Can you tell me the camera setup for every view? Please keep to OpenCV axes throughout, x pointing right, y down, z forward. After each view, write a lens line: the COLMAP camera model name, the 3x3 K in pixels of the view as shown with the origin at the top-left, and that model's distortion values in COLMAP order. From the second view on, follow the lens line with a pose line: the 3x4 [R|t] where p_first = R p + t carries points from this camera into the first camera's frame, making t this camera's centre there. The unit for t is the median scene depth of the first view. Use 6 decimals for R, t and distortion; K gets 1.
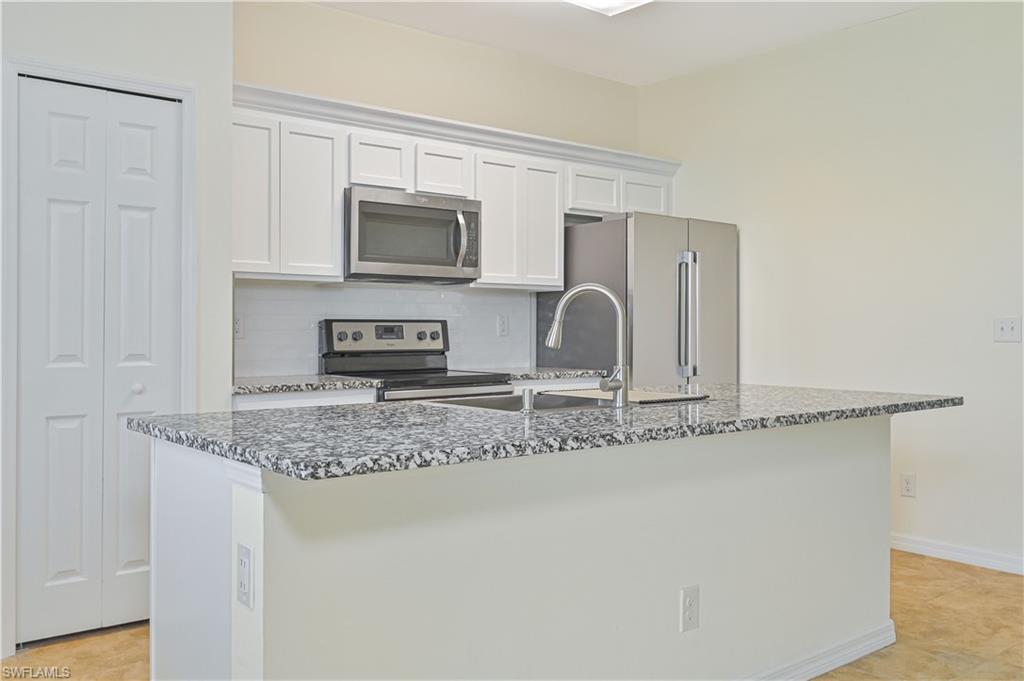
lens RADIAL K [[896.0, 0, 512.6], [0, 896.0, 328.7], [0, 0, 1]] dist [-0.003374, -0.005412]
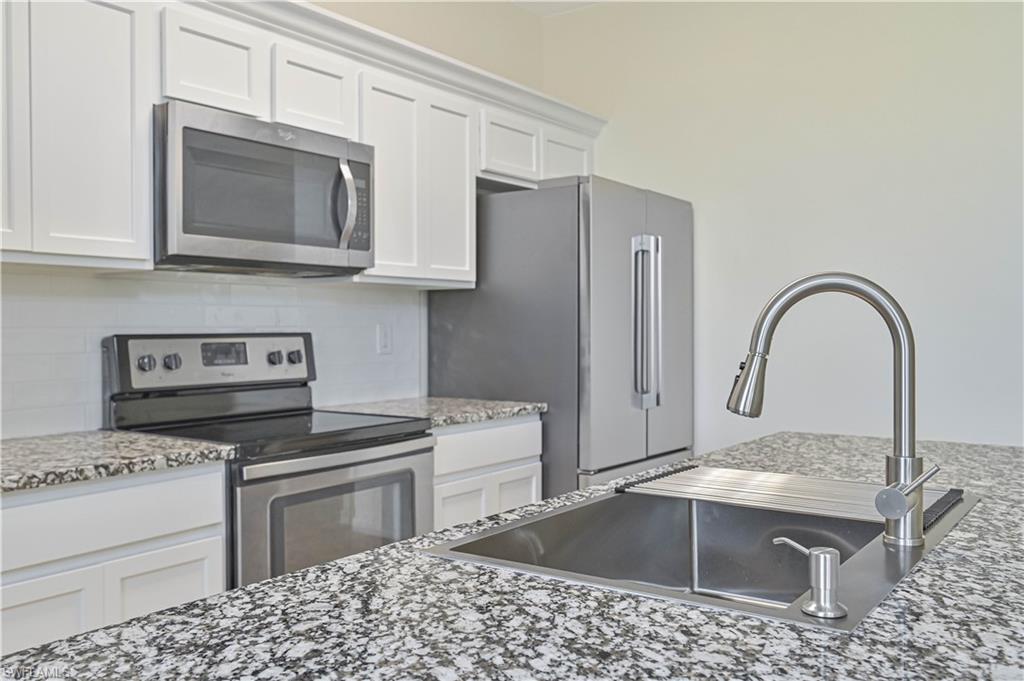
lens RADIAL K [[896.0, 0, 520.3], [0, 896.0, 340.0], [0, 0, 1]] dist [-0.003374, -0.005412]
pose [[0.962418, -0.008060, 0.271453, -0.112145], [0.004108, 0.999877, 0.015122, -0.014406], [-0.271542, -0.013439, 0.962333, 0.366444]]
